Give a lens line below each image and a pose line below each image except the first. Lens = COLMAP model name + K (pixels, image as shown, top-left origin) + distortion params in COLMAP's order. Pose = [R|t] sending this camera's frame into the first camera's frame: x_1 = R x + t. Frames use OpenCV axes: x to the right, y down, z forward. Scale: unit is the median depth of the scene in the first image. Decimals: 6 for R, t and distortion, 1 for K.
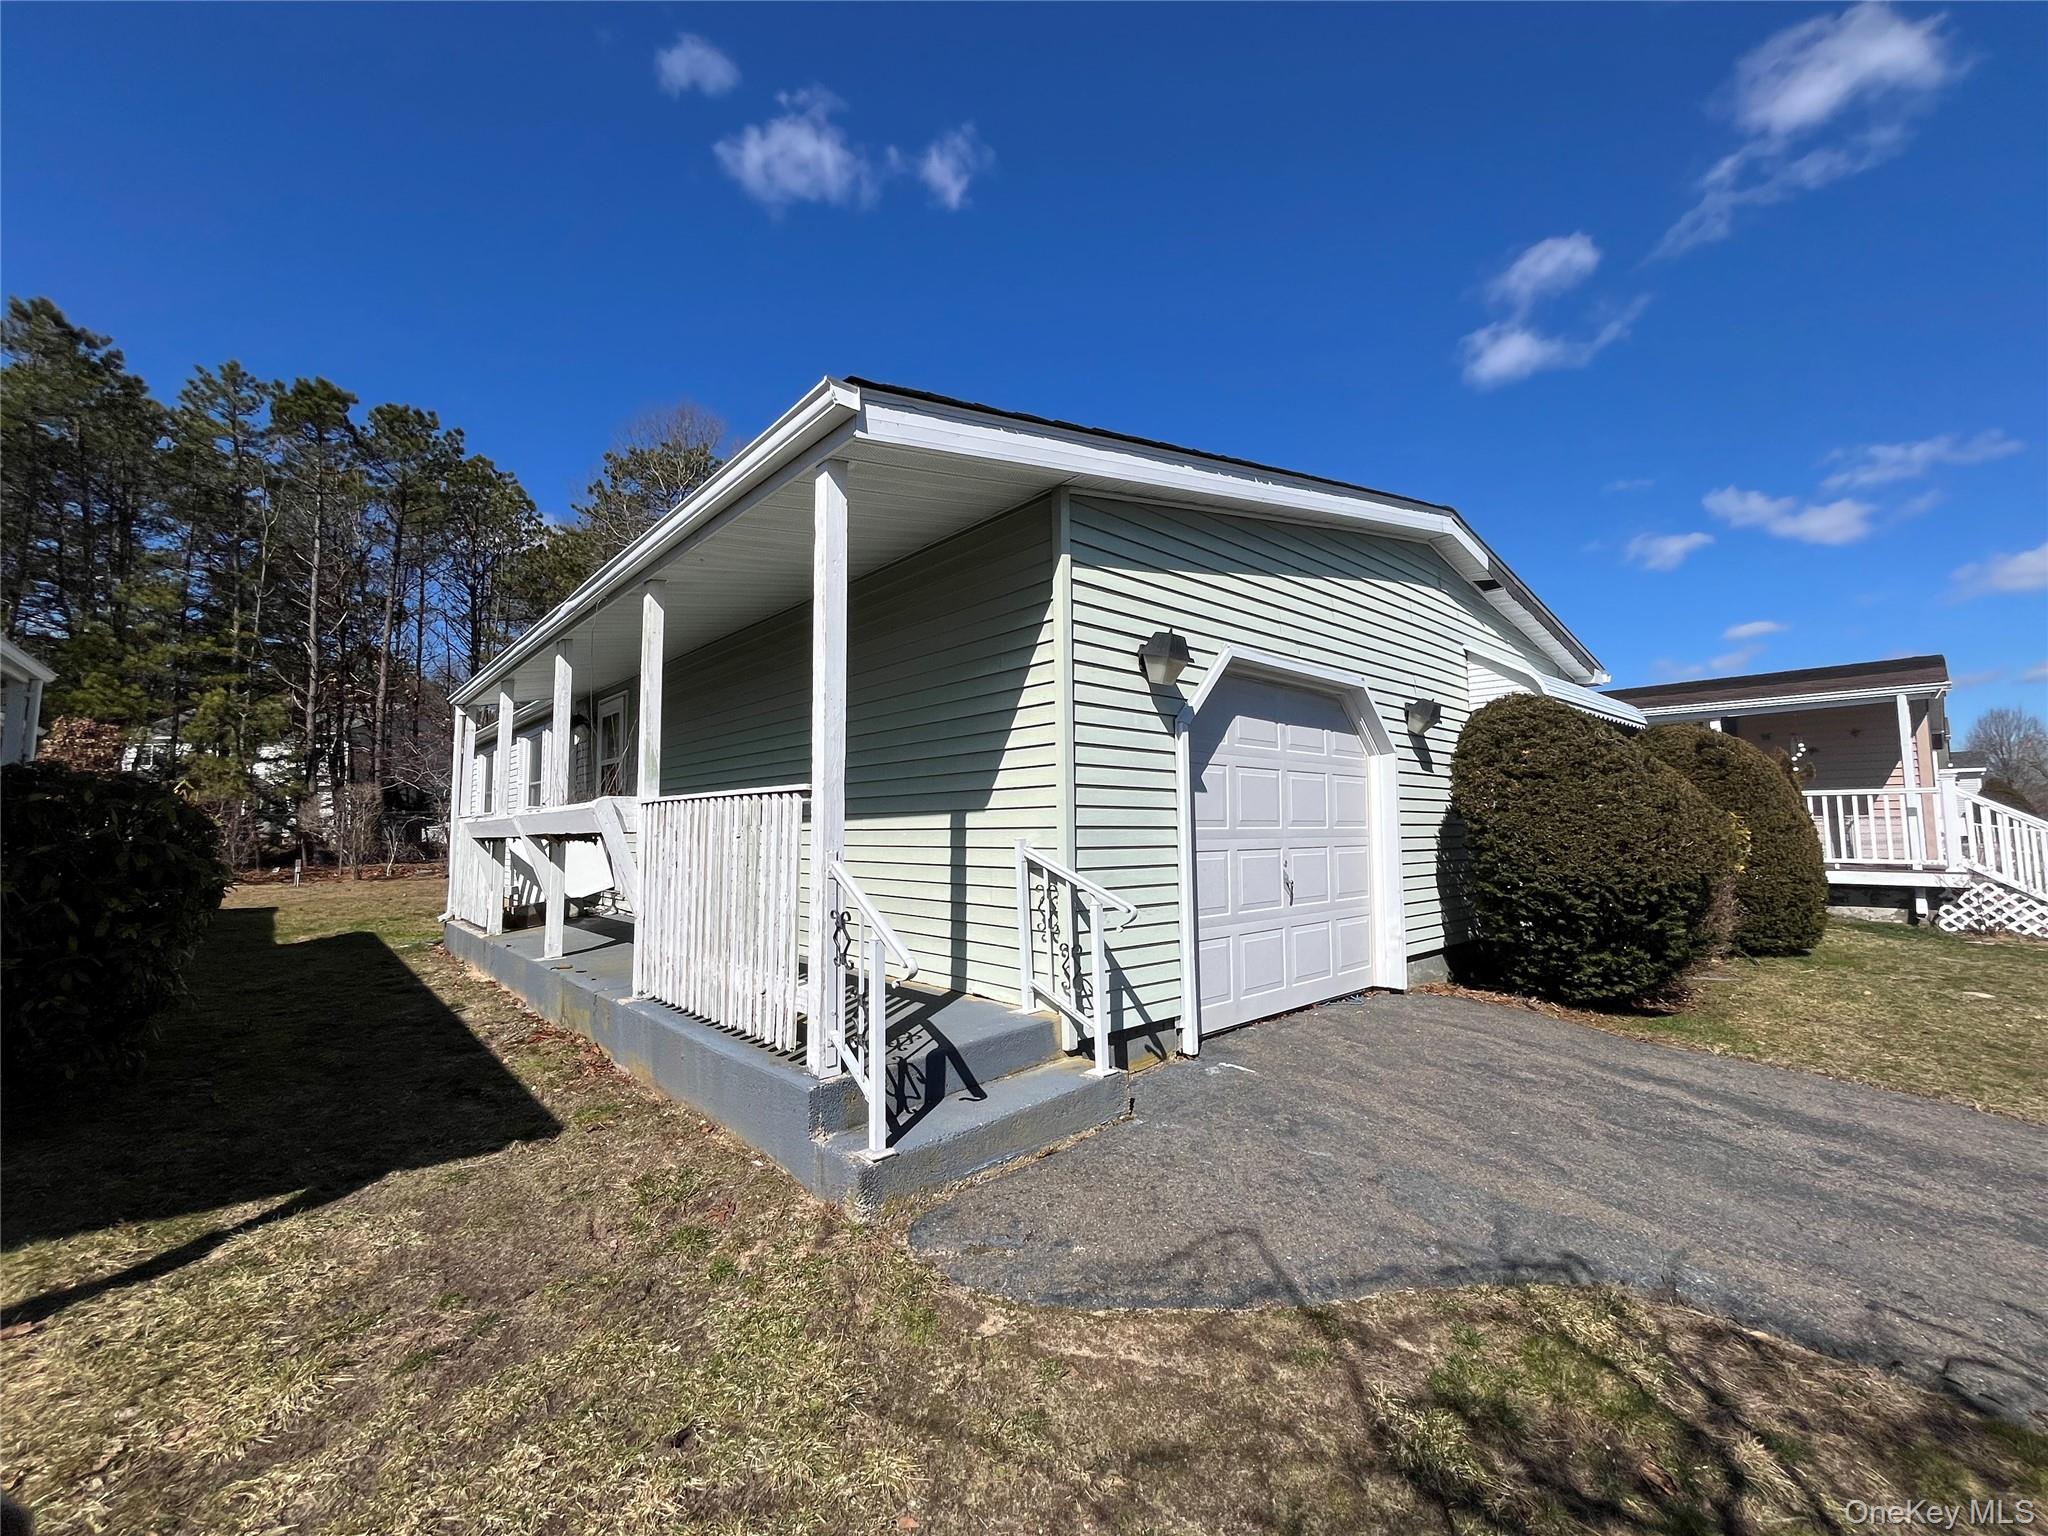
lens RADIAL K [[829.8, 0, 1024.2], [0, 829.8, 762.3], [0, 0, 1]] dist [-0.009437, 0.000021]
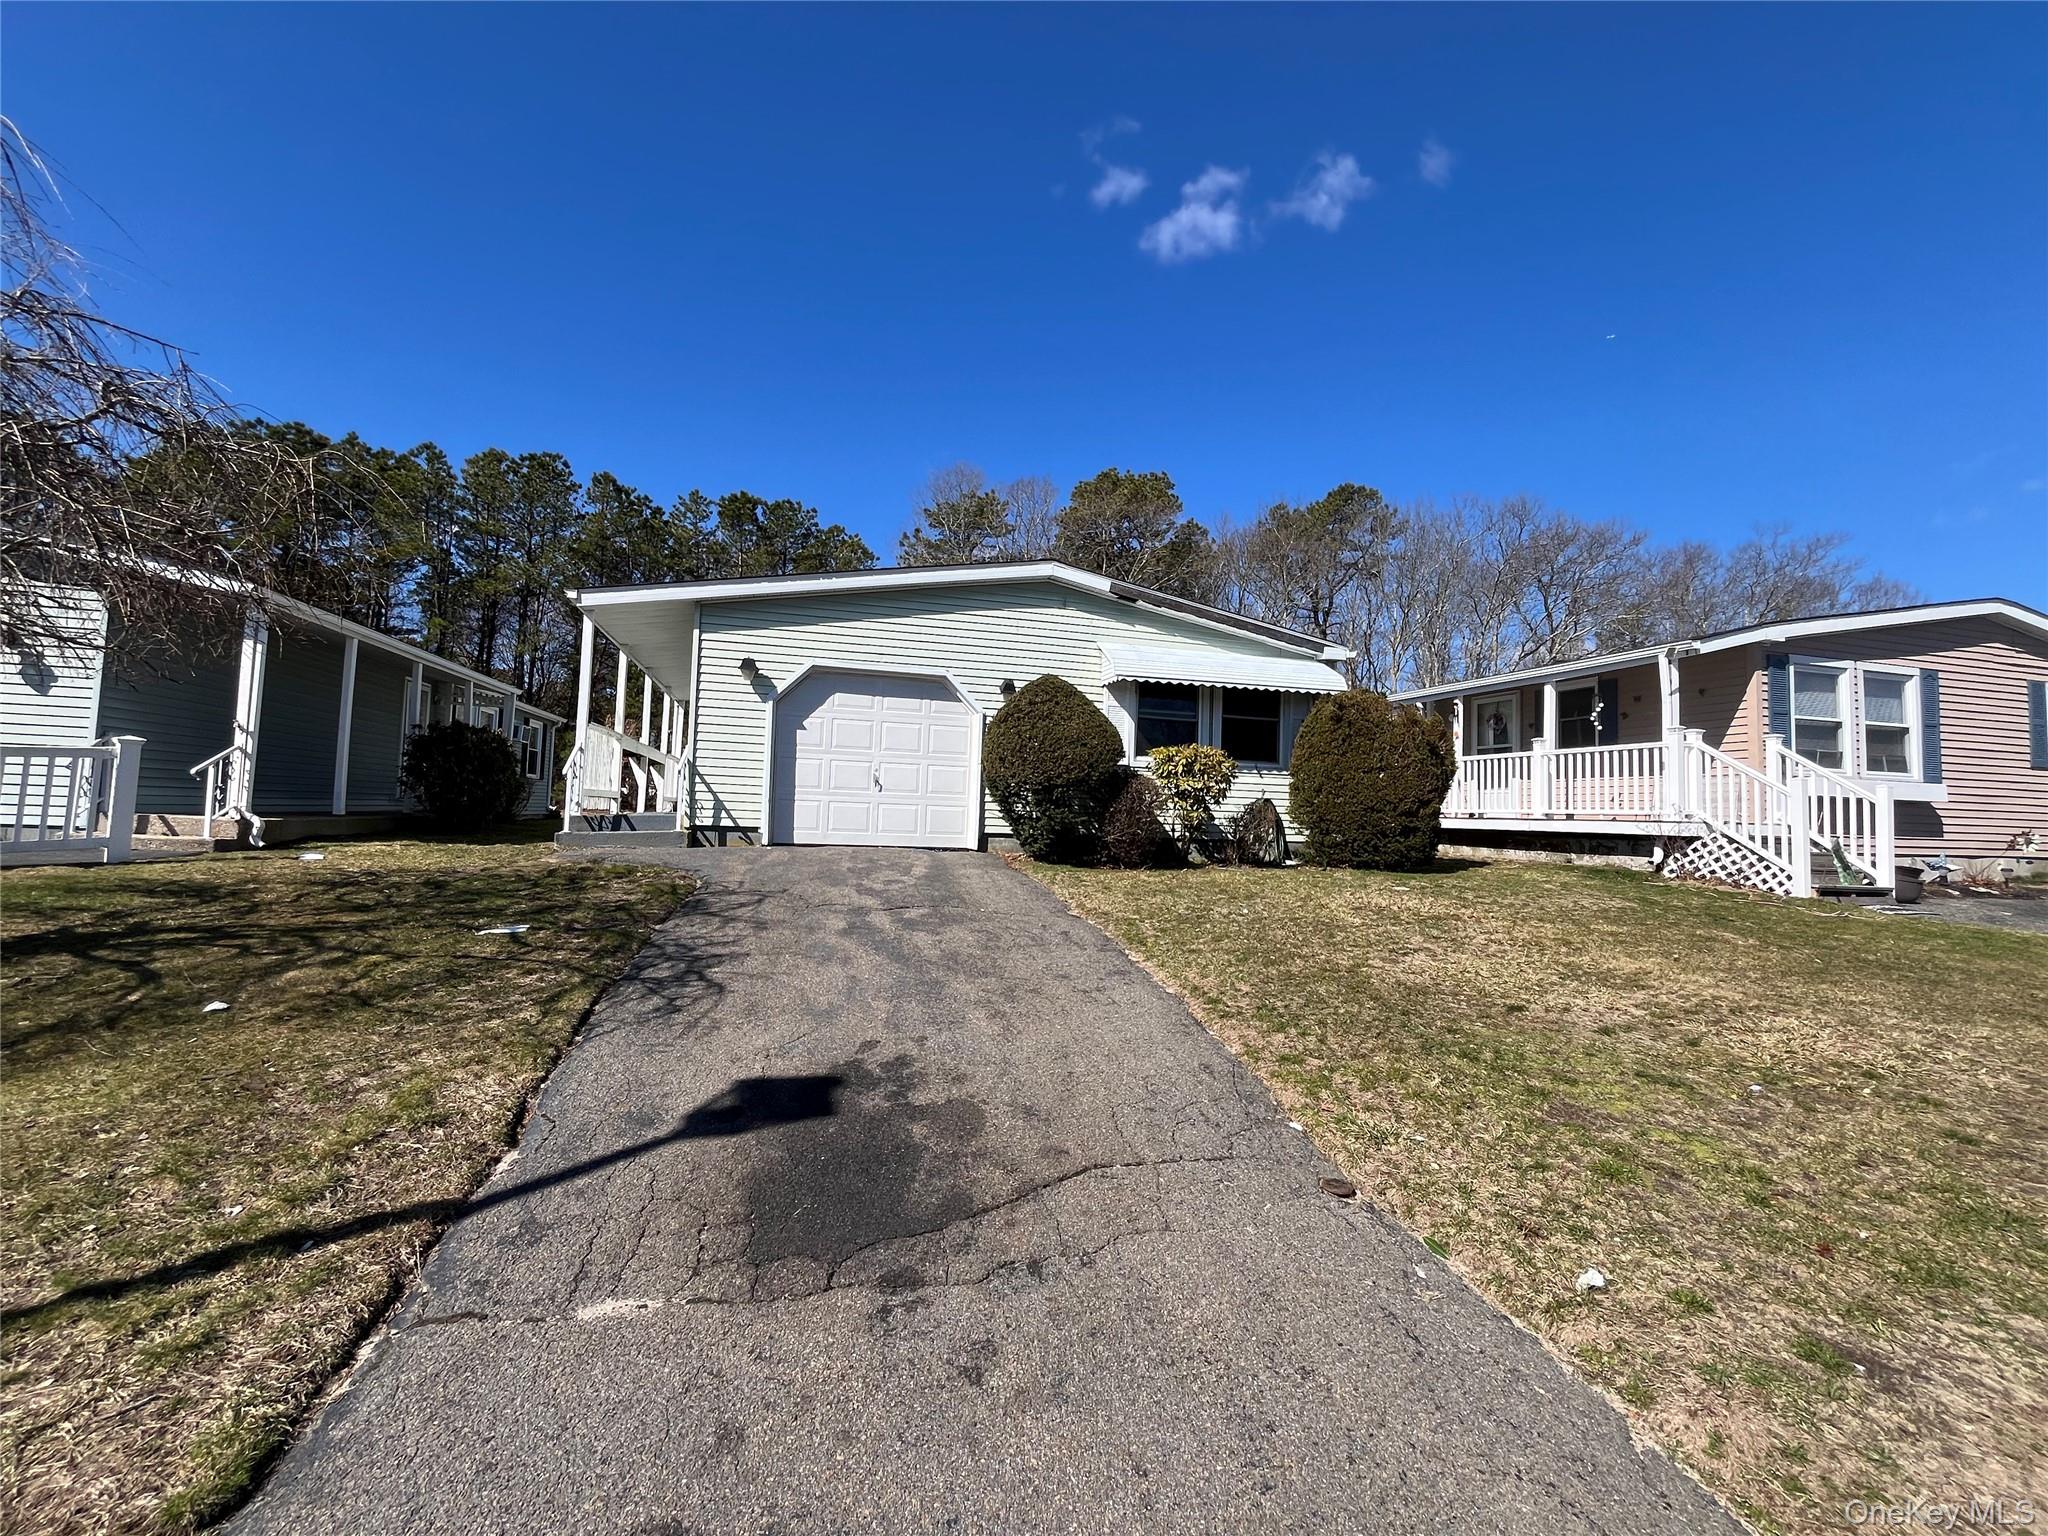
lens RADIAL K [[829.8, 0, 1028.0], [0, 829.8, 758.7], [0, 0, 1]] dist [-0.009437, 0.000021]
pose [[0.888582, 0.004267, -0.458698, 1.618814], [-0.002481, 0.999987, 0.004496, 0.093933], [0.458711, -0.002857, 0.888581, -0.579164]]
